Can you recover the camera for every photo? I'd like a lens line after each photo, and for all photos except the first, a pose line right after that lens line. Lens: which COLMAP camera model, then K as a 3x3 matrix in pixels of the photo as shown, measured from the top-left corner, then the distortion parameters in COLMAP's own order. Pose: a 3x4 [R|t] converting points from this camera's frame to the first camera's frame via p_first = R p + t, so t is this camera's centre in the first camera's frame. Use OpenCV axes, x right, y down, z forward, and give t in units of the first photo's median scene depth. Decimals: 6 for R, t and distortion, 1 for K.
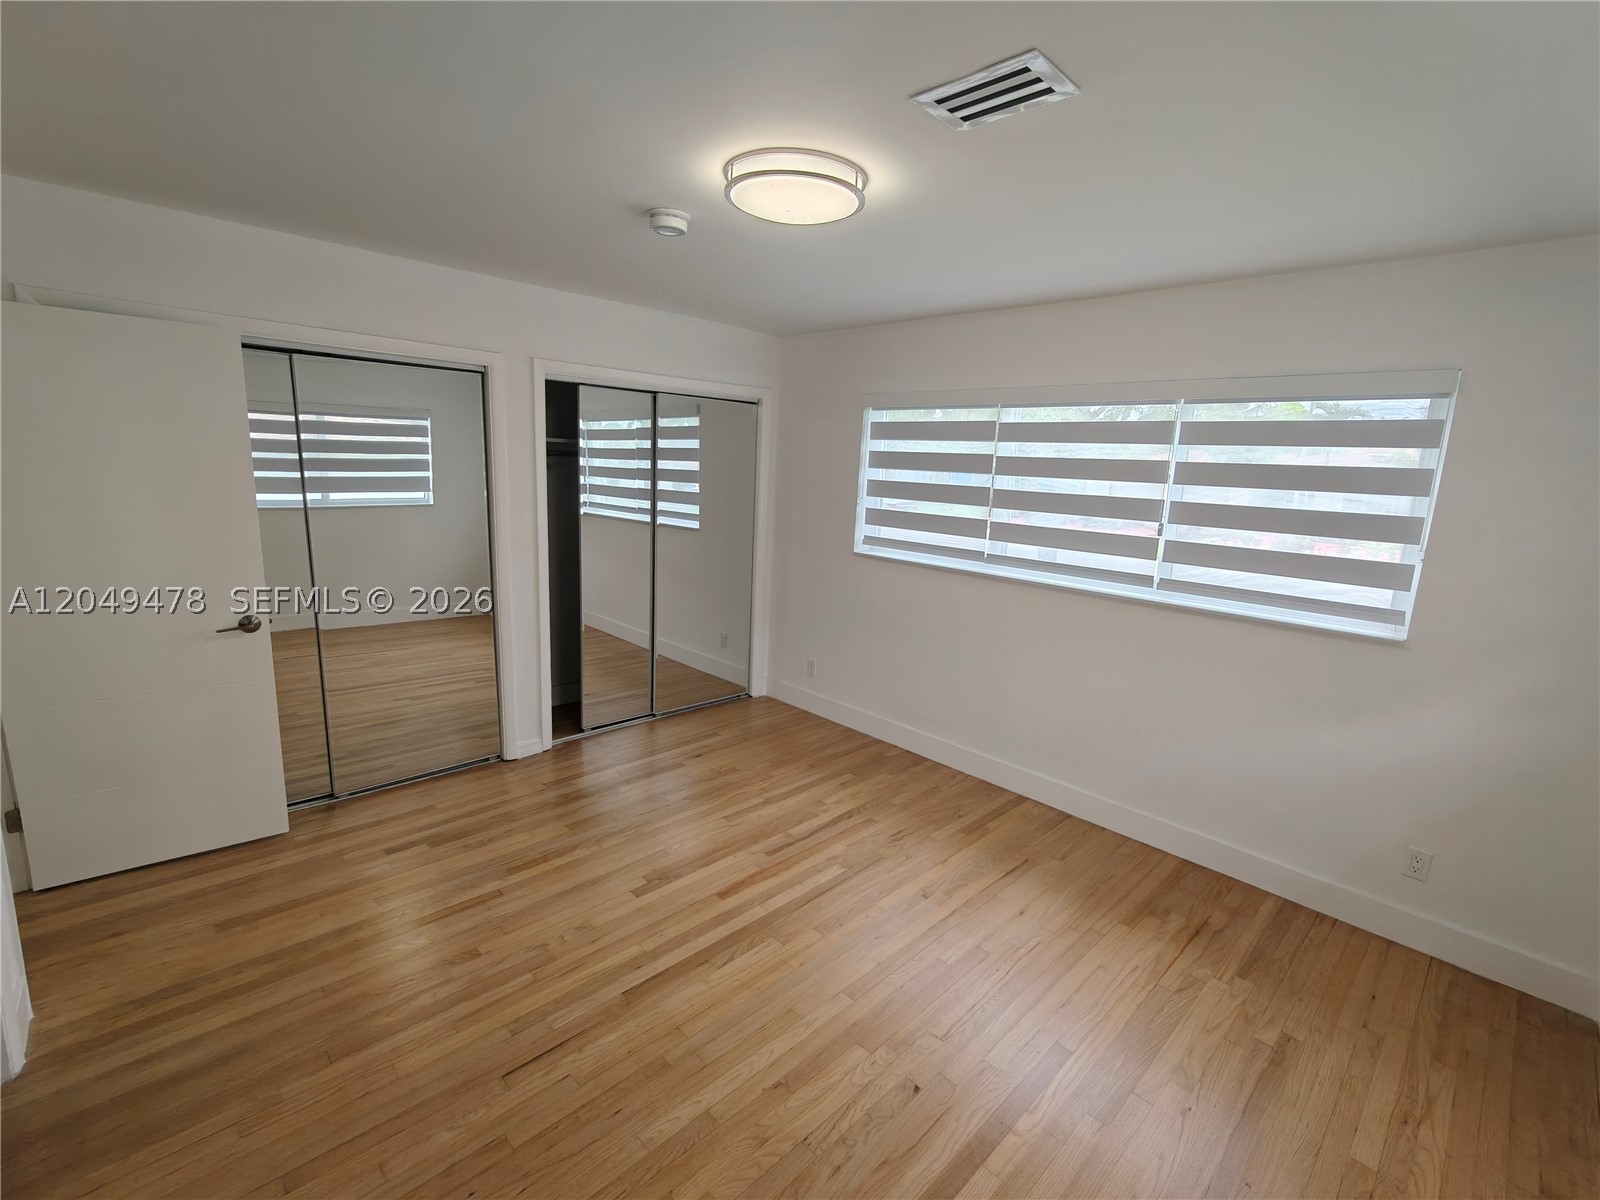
lens RADIAL K [[722.0, 0, 803.1], [0, 722.0, 601.4], [0, 0, 1]] dist [-0.000053, 0.000370]
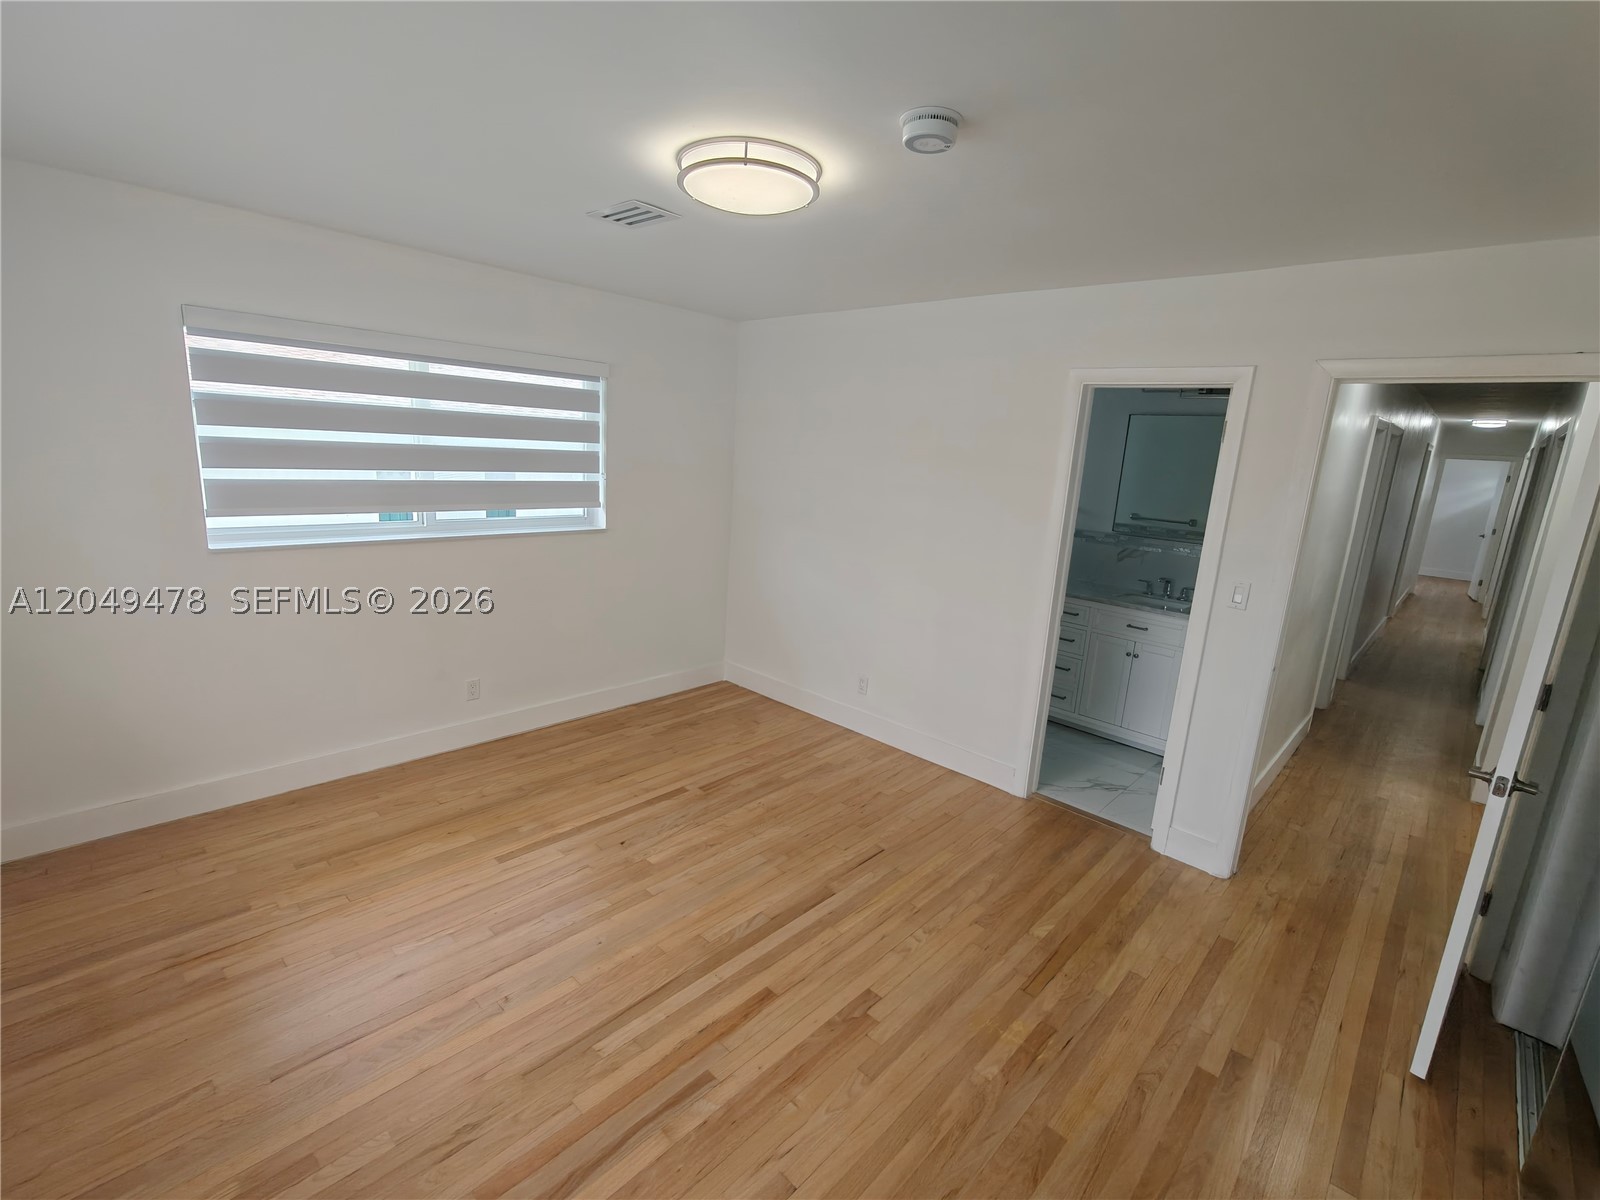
lens RADIAL K [[722.0, 0, 817.0], [0, 722.0, 592.8], [0, 0, 1]] dist [-0.000053, 0.000370]
pose [[-0.992337, -0.091189, -0.083378, -0.062352], [-0.116601, 0.914375, 0.387714, -0.365462], [0.040884, 0.394465, -0.918001, 1.739843]]
